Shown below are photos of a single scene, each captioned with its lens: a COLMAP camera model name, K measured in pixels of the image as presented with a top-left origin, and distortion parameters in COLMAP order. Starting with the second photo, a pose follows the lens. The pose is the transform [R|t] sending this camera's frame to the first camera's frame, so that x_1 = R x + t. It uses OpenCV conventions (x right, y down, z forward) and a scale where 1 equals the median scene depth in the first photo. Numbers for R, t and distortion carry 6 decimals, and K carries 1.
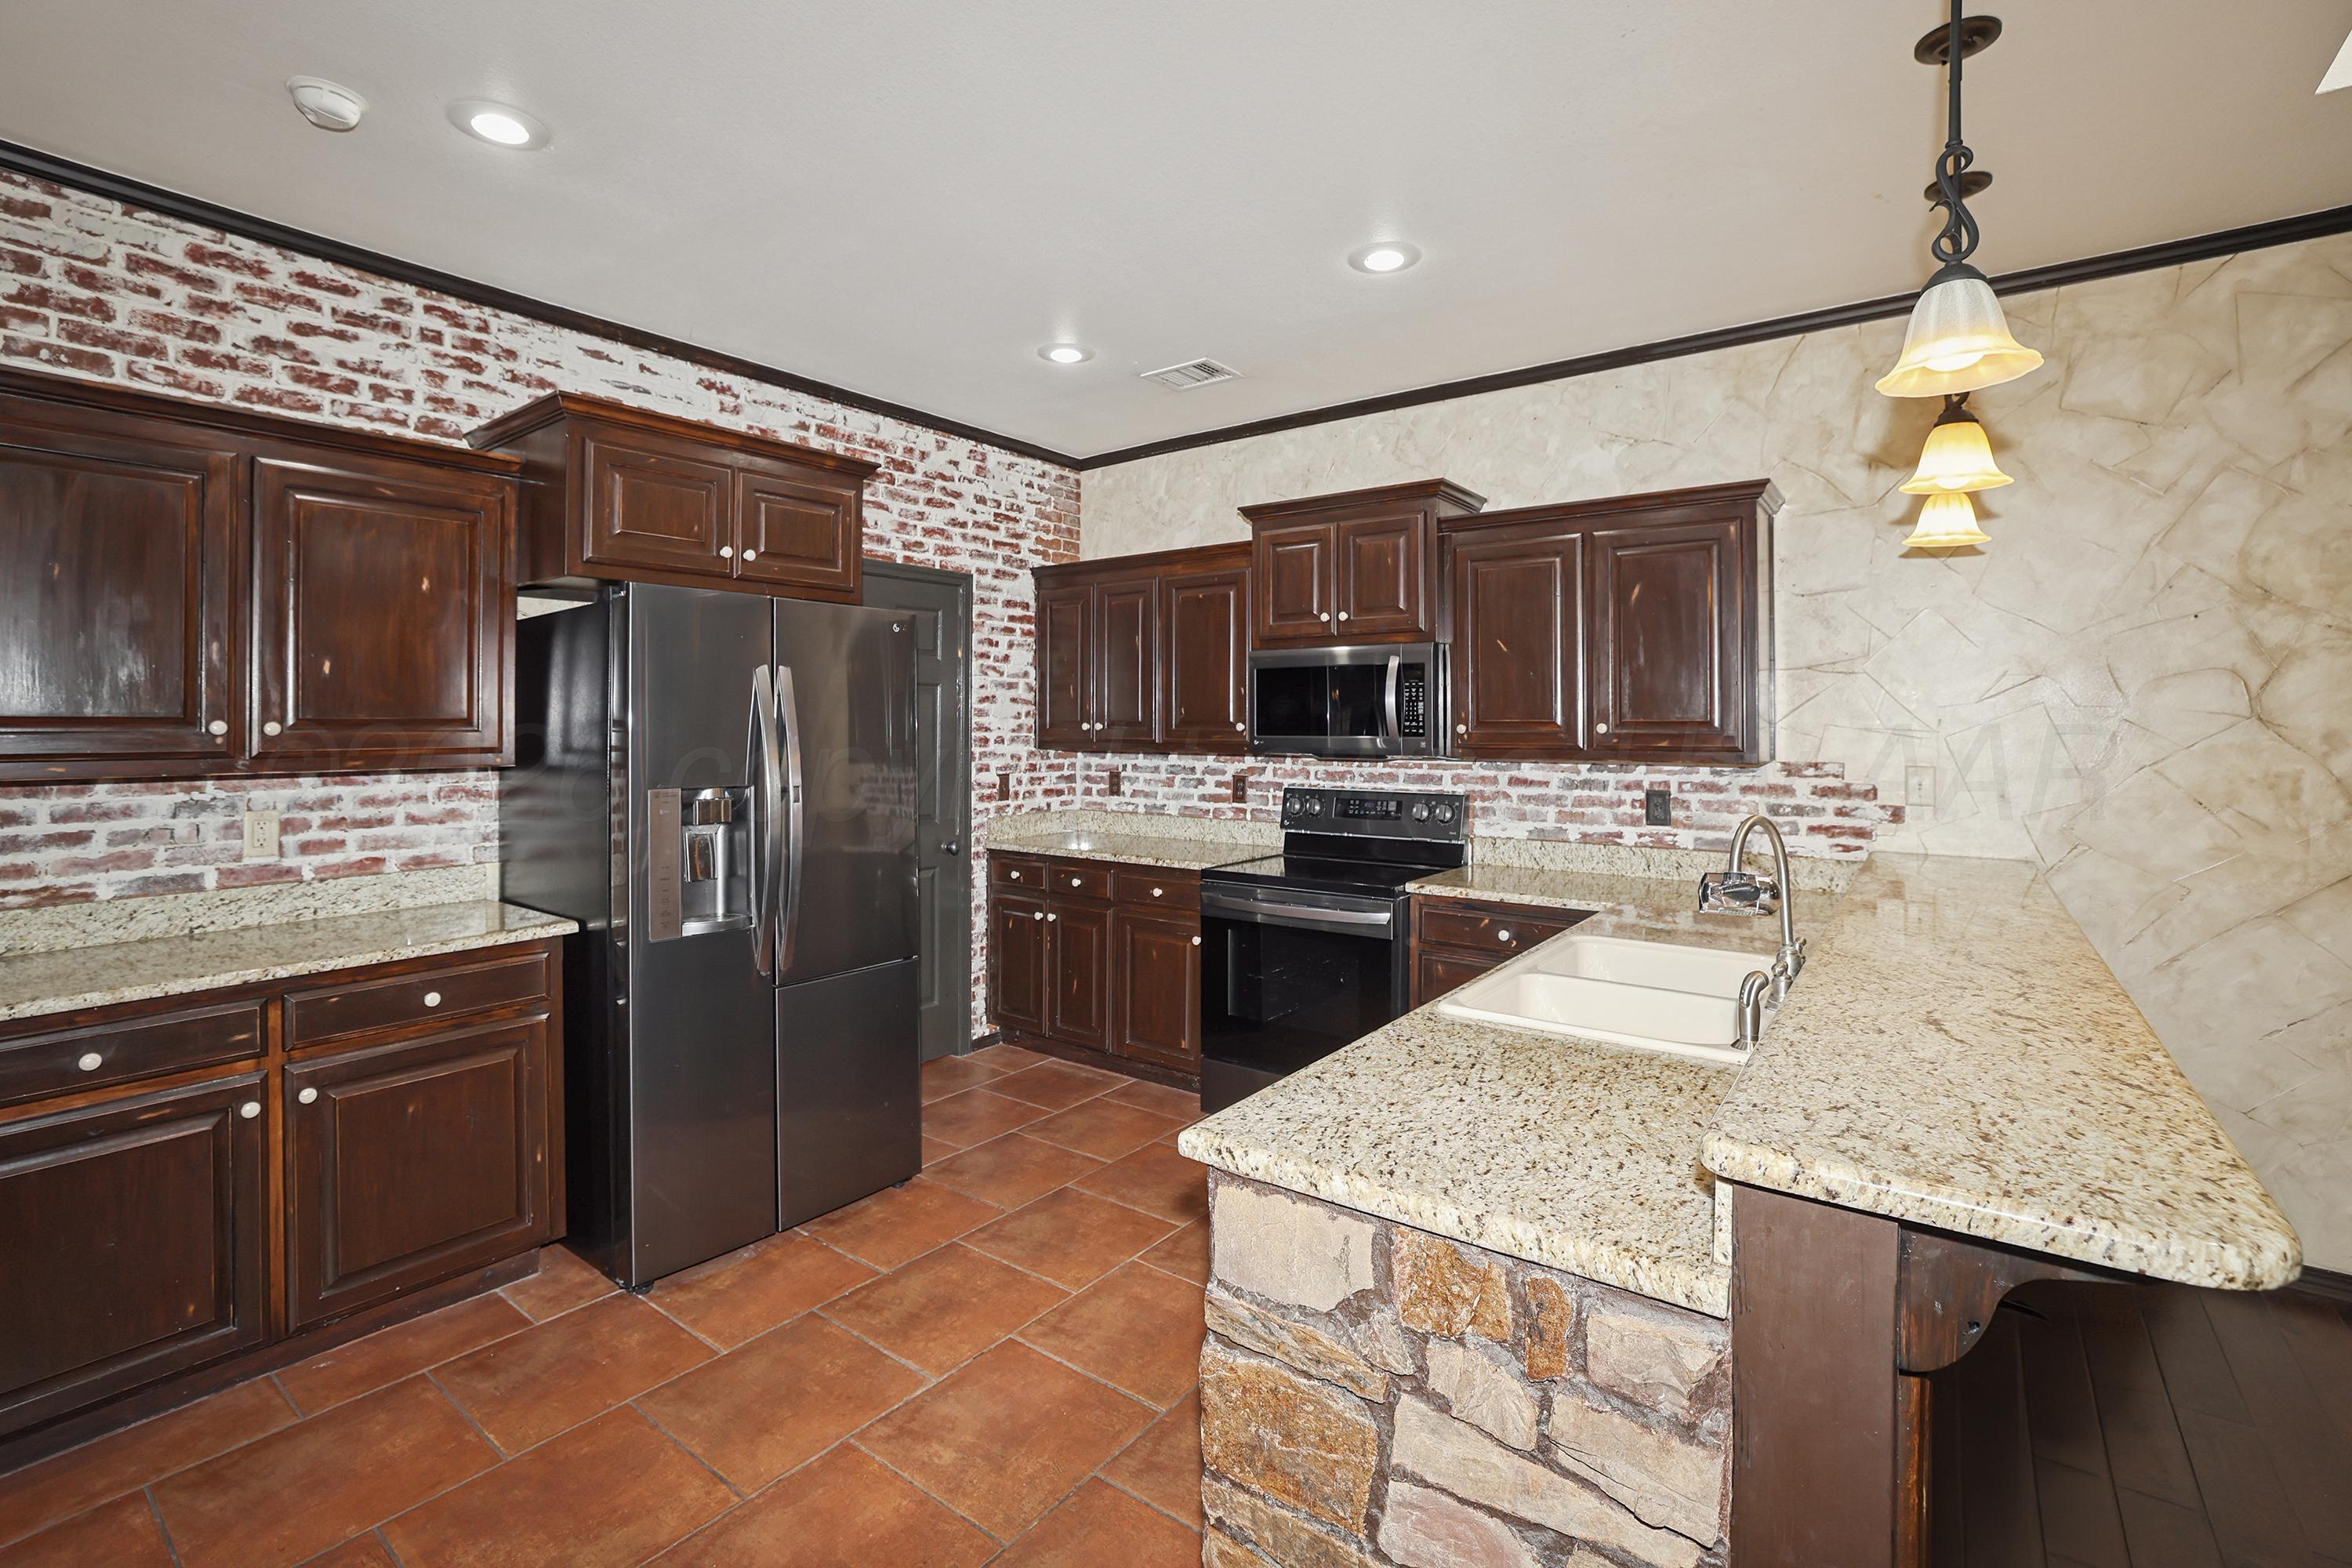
lens RADIAL K [[1025.8, 0, 1182.7], [0, 1025.8, 715.8], [0, 0, 1]] dist [-0.041927, 0.014527]
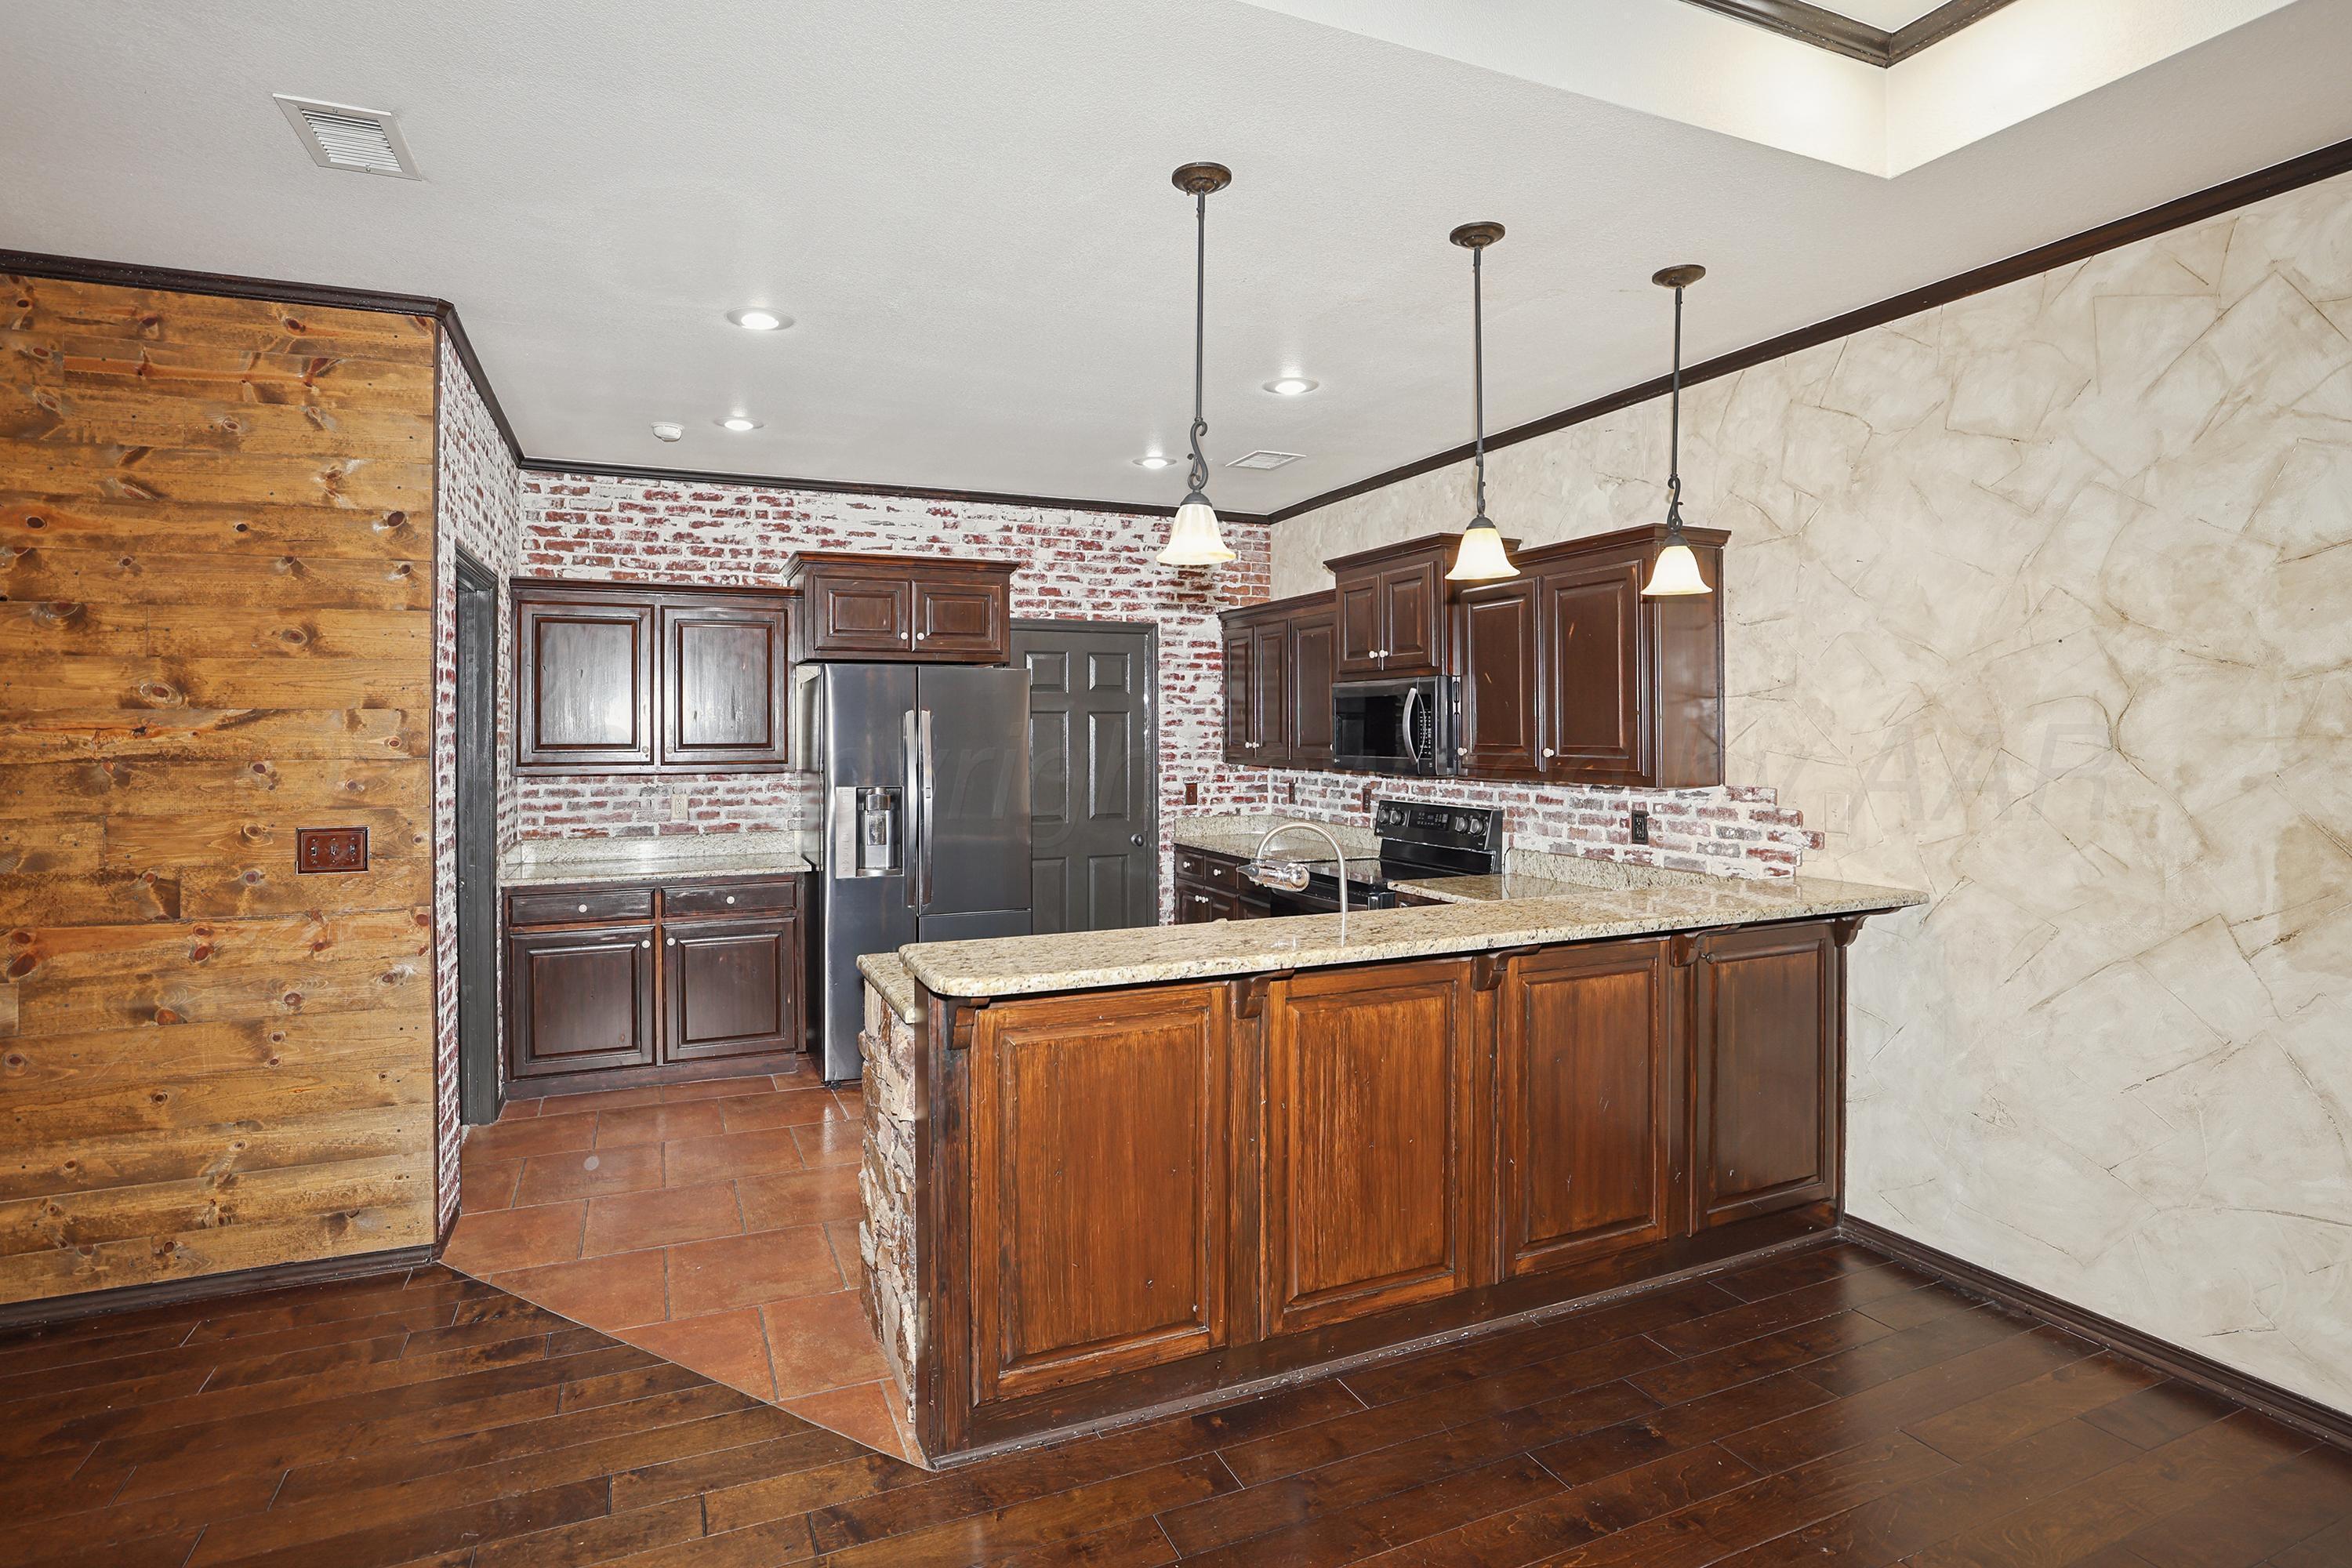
lens RADIAL K [[1101.0, 0, 1171.7], [0, 1101.0, 725.1], [0, 0, 1]] dist [-0.054298, 0.021116]
pose [[0.880398, -0.004168, -0.474218, 0.687286], [0.005493, 0.999984, 0.001409, -0.023770], [0.474204, -0.003845, 0.880406, -0.271128]]
